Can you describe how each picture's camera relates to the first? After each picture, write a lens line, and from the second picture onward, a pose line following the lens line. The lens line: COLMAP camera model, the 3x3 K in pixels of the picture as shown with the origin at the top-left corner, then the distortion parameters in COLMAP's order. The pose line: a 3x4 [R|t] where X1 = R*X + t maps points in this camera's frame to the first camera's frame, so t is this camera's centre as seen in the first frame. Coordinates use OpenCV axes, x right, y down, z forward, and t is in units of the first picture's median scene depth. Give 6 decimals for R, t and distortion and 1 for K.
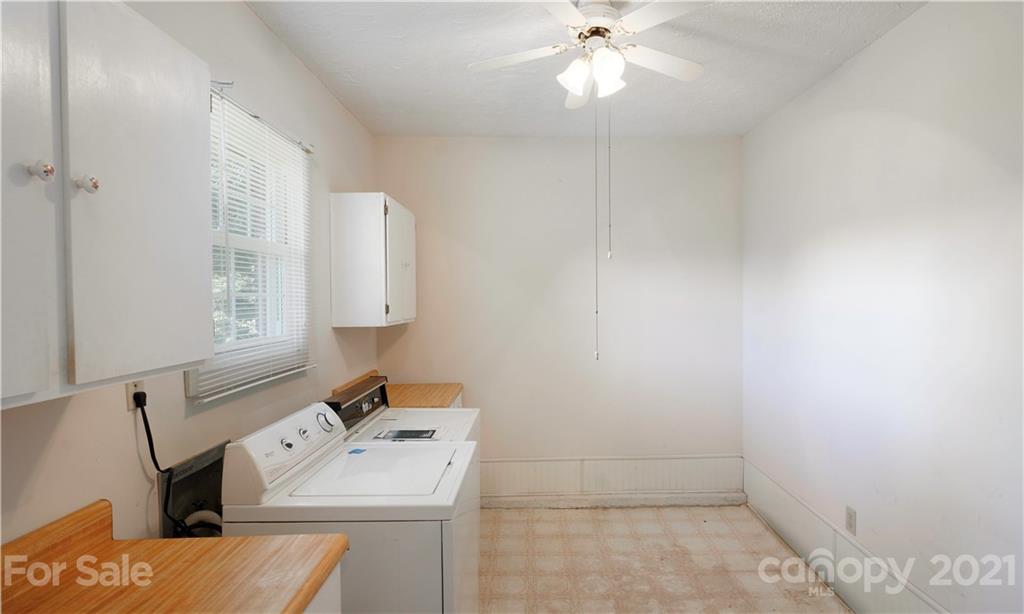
lens RADIAL K [[530.9, 0, 547.9], [0, 530.9, 309.4], [0, 0, 1]] dist [-0.003237, -0.000287]
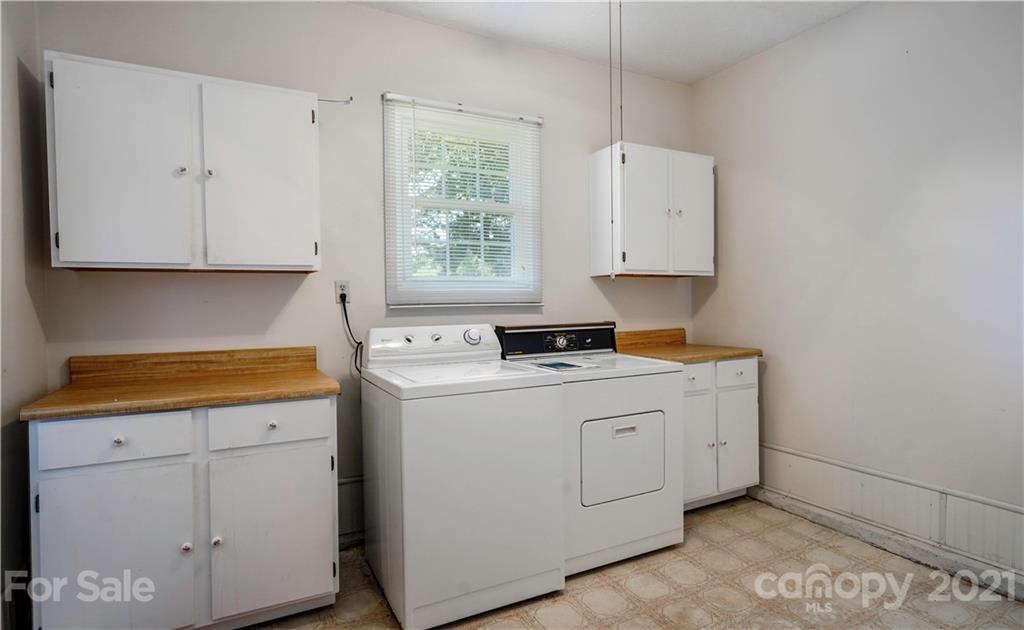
lens RADIAL K [[545.1, 0, 512.0], [0, 545.1, 315.0], [0, 0, 1]] dist [0.000074, -0.000085]
pose [[0.427843, 0.021372, -0.903600, 0.549091], [-0.009812, 0.999771, 0.019001, 0.093523], [0.903800, 0.000737, 0.427955, 0.366435]]
